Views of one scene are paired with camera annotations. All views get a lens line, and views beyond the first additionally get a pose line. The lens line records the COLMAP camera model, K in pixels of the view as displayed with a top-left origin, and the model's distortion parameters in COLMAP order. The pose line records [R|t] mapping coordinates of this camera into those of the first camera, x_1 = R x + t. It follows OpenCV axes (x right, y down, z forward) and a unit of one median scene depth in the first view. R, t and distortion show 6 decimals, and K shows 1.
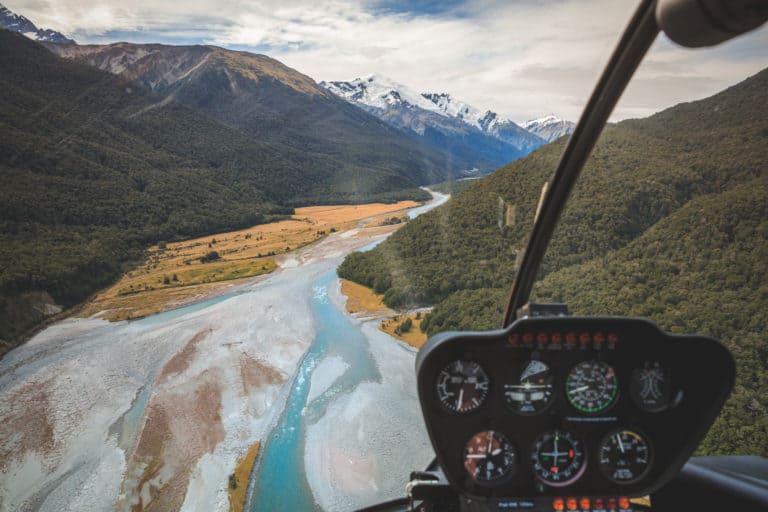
lens RADIAL K [[1189.0, 0, 384.0], [0, 1189.0, 256.0], [0, 0, 1]] dist [0.003036, 0.034938]
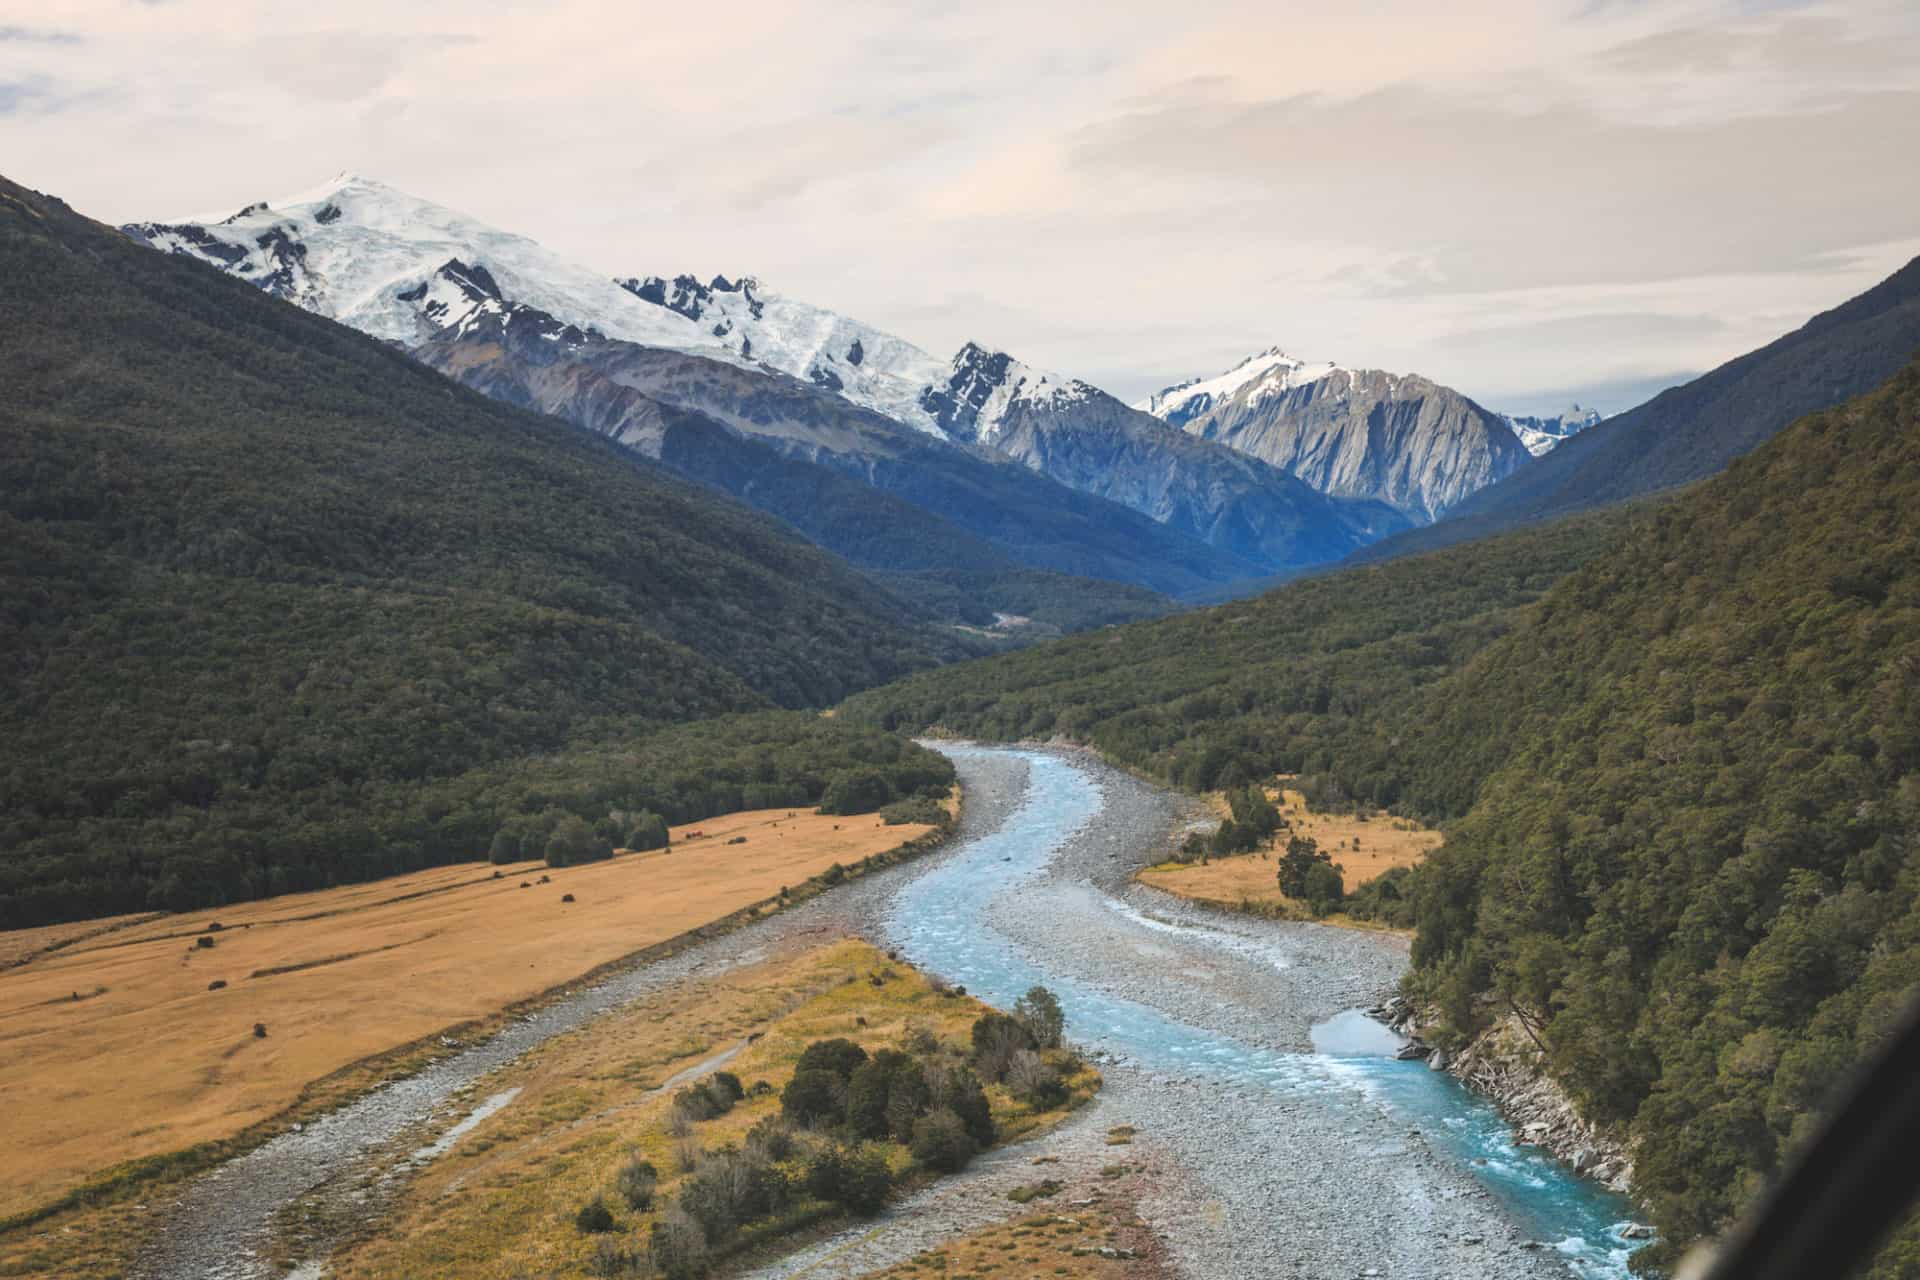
lens RADIAL K [[2972.5, 0, 960.0], [0, 2972.5, 640.0], [0, 0, 1]] dist [0.003036, 0.034938]
pose [[0.979013, -0.082859, 0.186195, -0.006648], [0.104547, 0.988436, -0.109839, -0.022947], [-0.174941, 0.127000, 0.976354, 0.546101]]
